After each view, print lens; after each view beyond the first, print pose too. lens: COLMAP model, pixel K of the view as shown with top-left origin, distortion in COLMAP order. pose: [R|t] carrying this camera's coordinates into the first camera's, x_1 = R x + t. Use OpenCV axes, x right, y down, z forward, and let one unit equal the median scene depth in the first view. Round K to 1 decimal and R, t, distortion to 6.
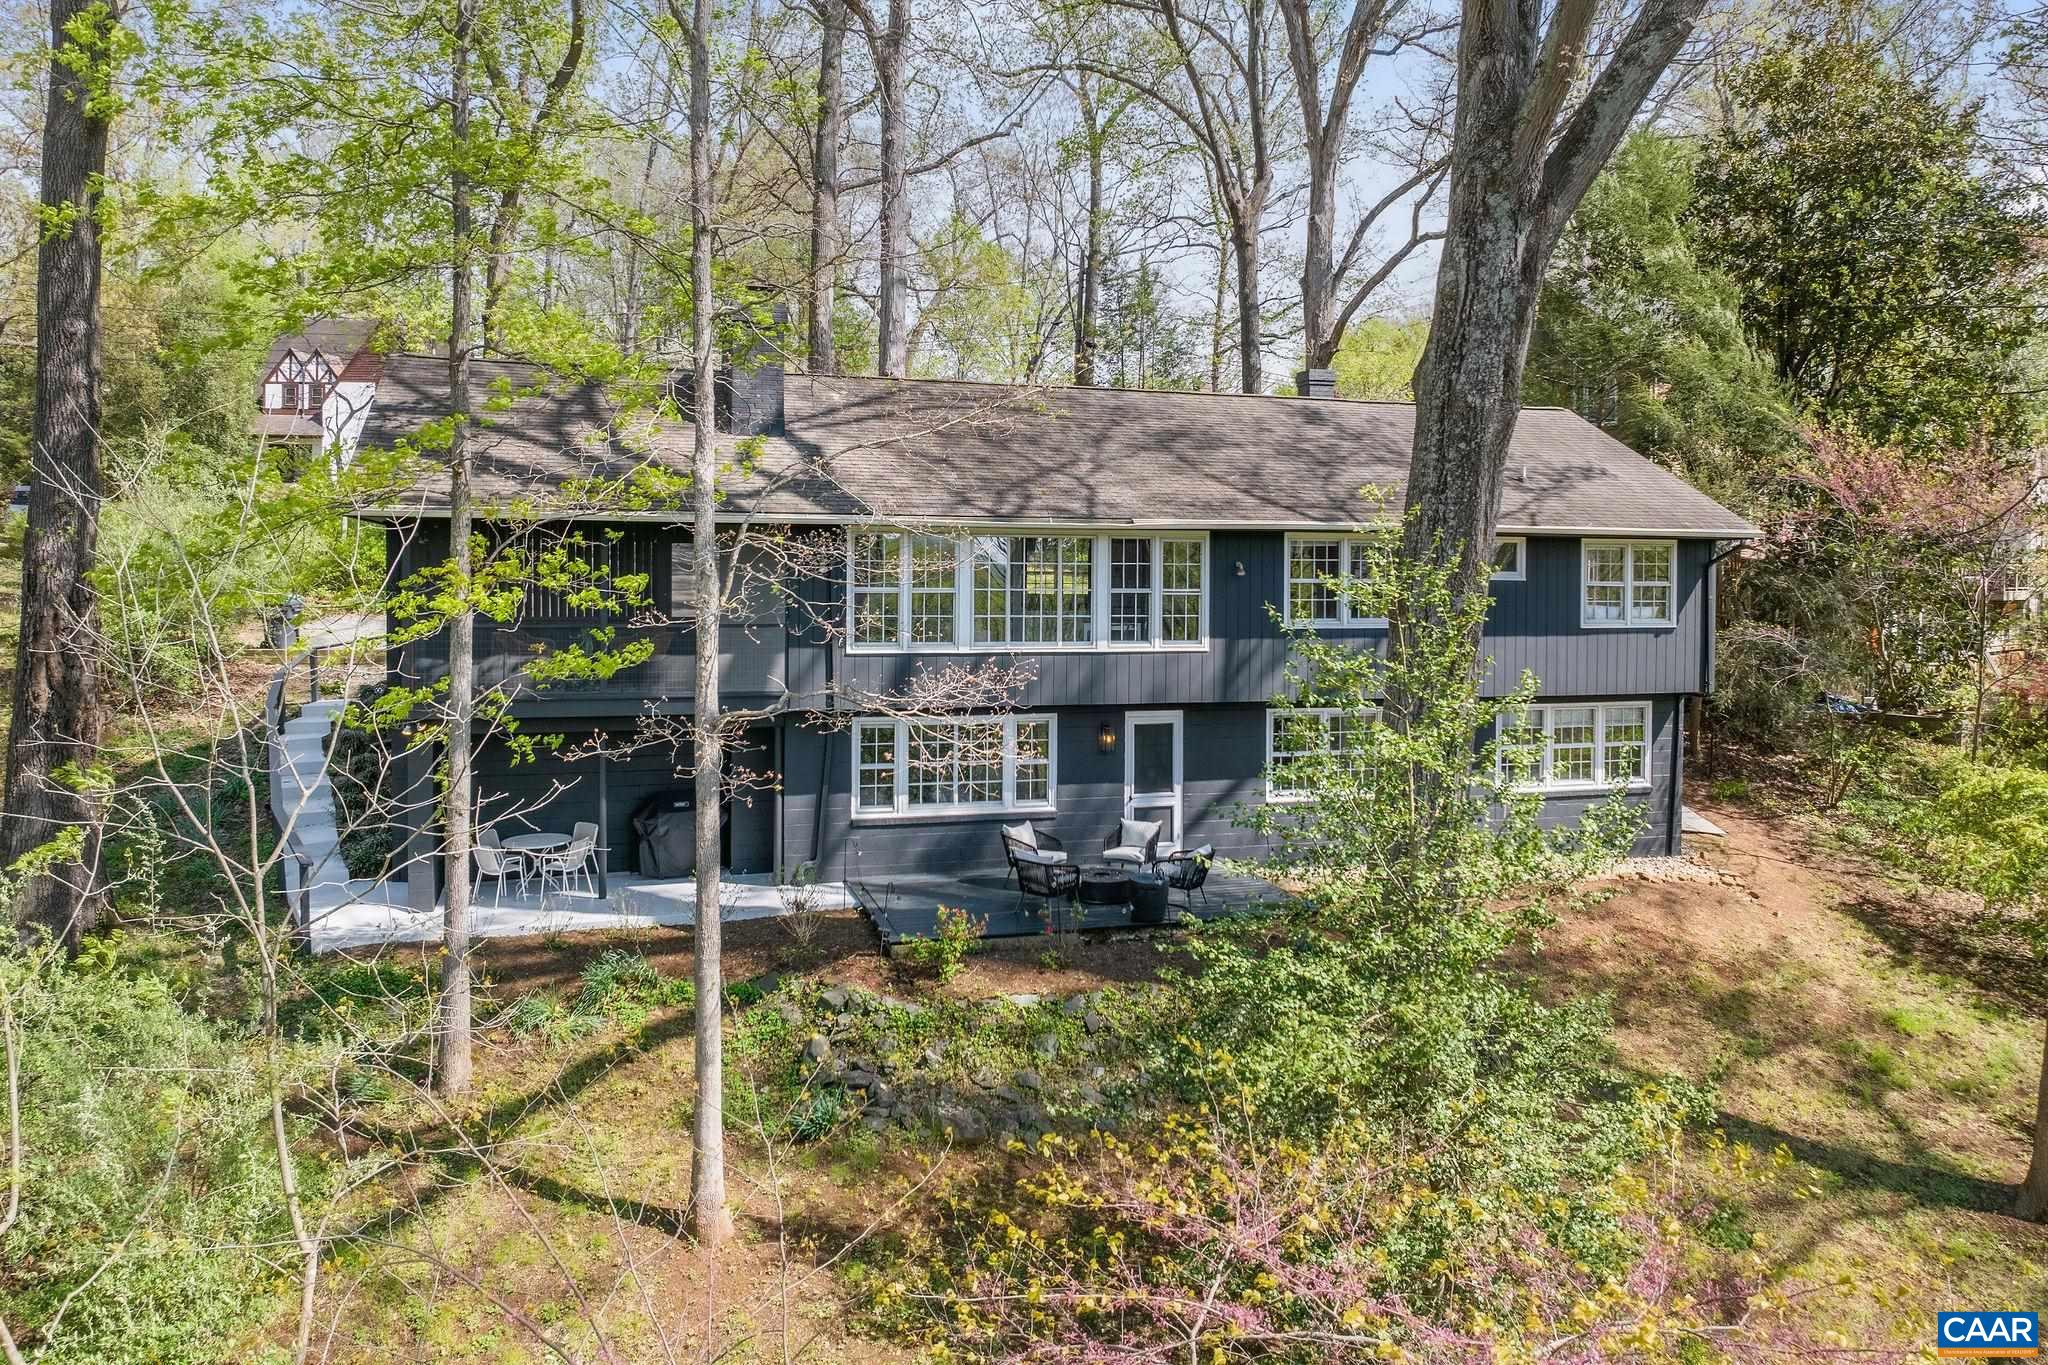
lens RADIAL K [[1431.4, 0, 1024.0], [0, 1431.4, 682.5], [0, 0, 1]] dist [-0.050525, -0.002752]
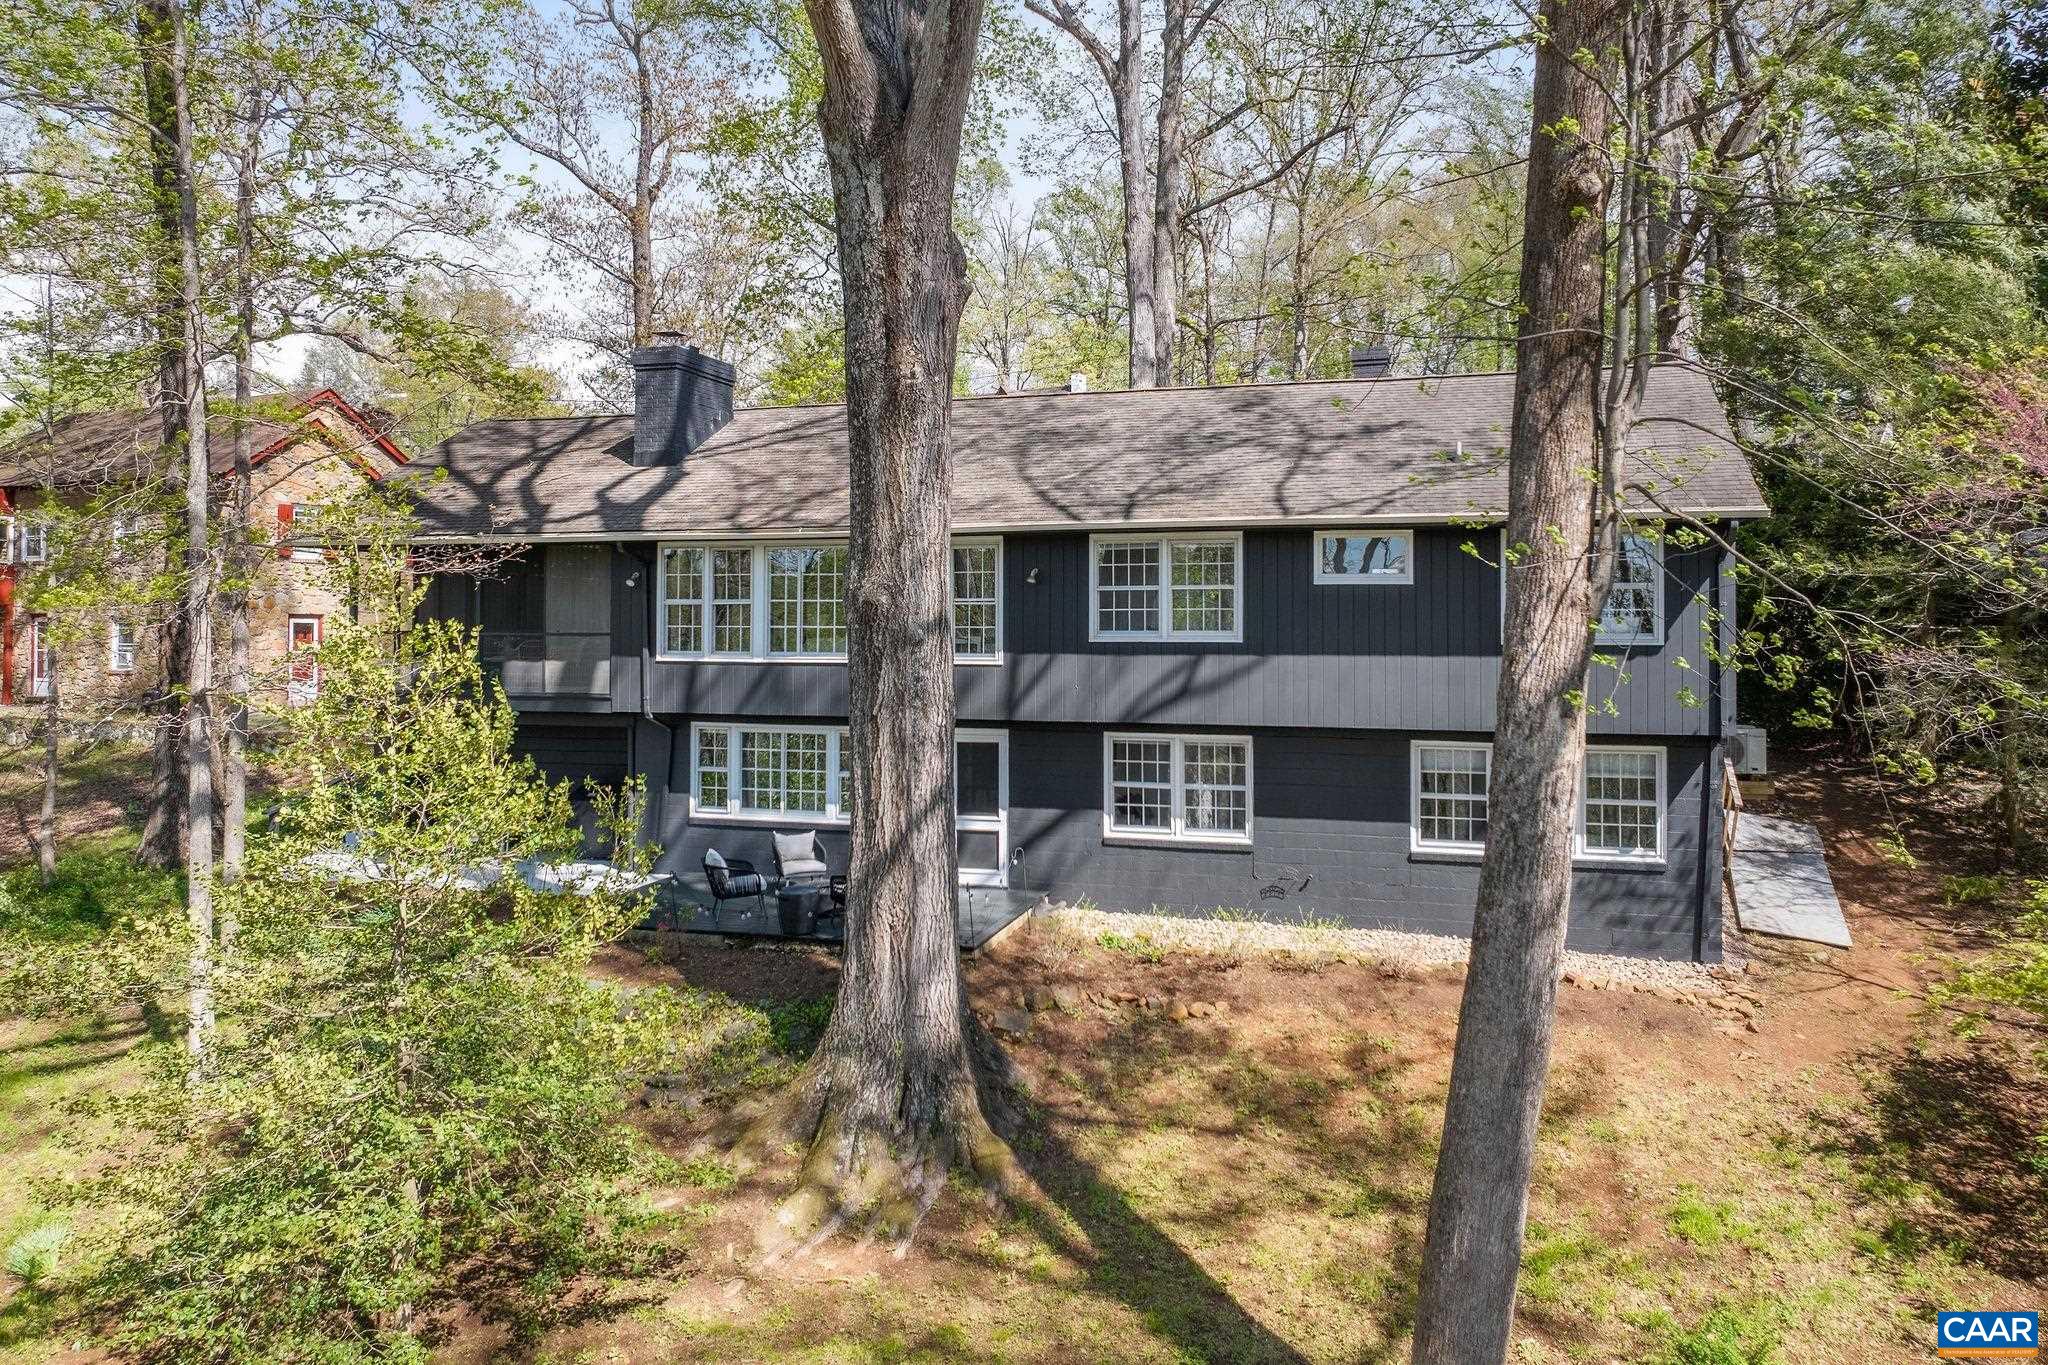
lens RADIAL K [[1431.4, 0, 1024.0], [0, 1431.4, 682.5], [0, 0, 1]] dist [-0.050525, -0.002752]
pose [[0.834460, 0.023456, -0.550568, 0.659187], [-0.031909, 0.999474, -0.005781, -0.005991], [0.550143, 0.022392, 0.834770, 0.242852]]
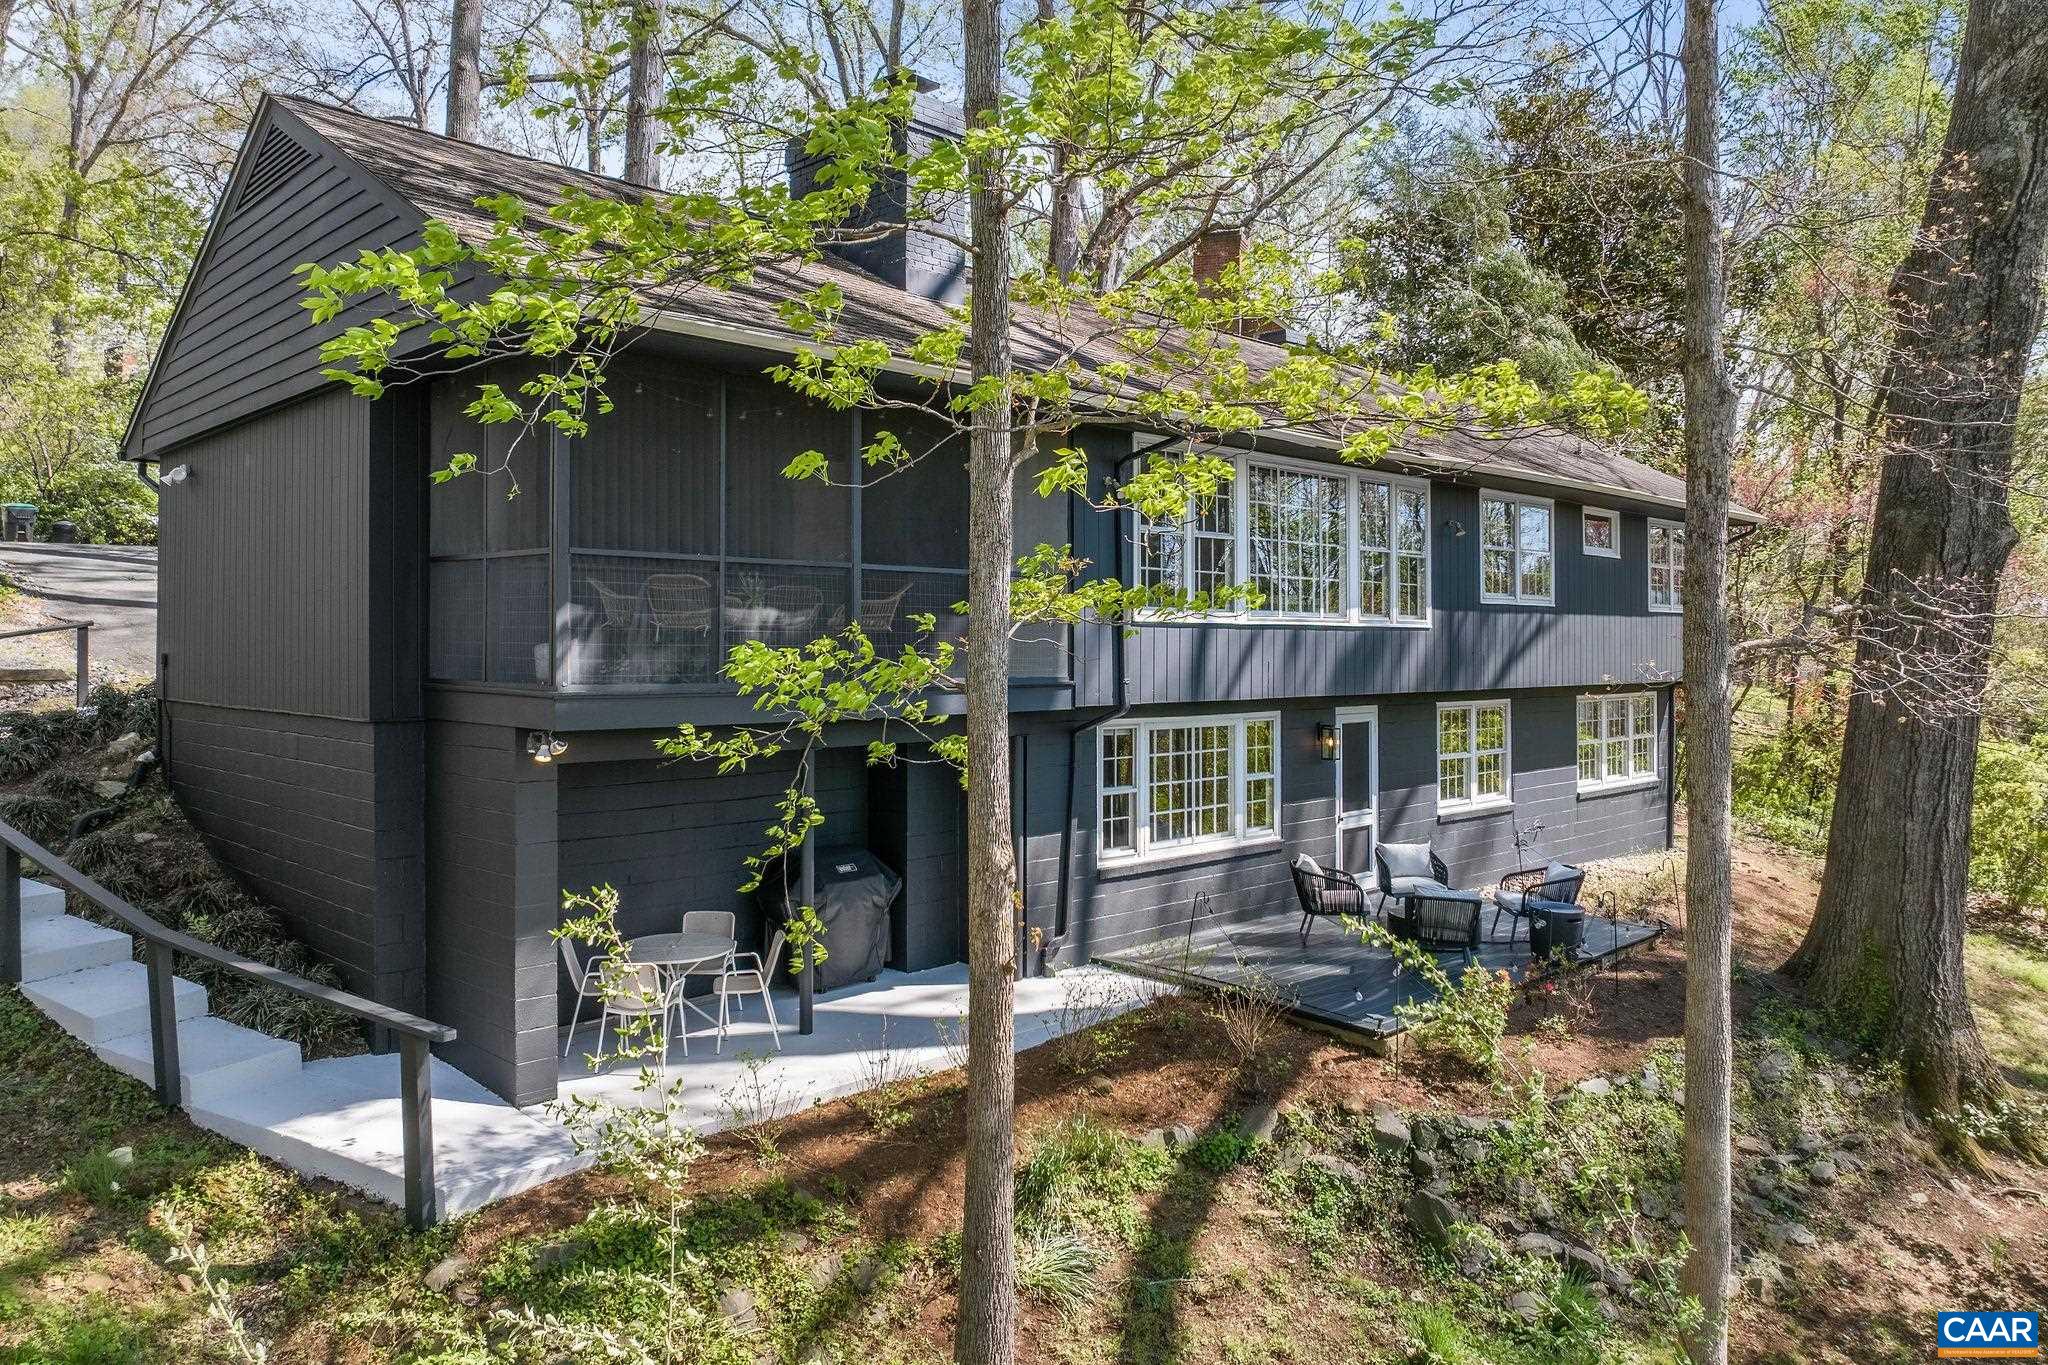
lens RADIAL K [[1409.8, 0, 1019.8], [0, 1409.8, 638.5], [0, 0, 1]] dist [-0.042738, -0.002158]
pose [[0.890023, -0.005809, 0.455880, -0.451090], [0.042586, 0.996606, -0.070442, 0.031051], [-0.453923, 0.082109, 0.887250, 0.405164]]
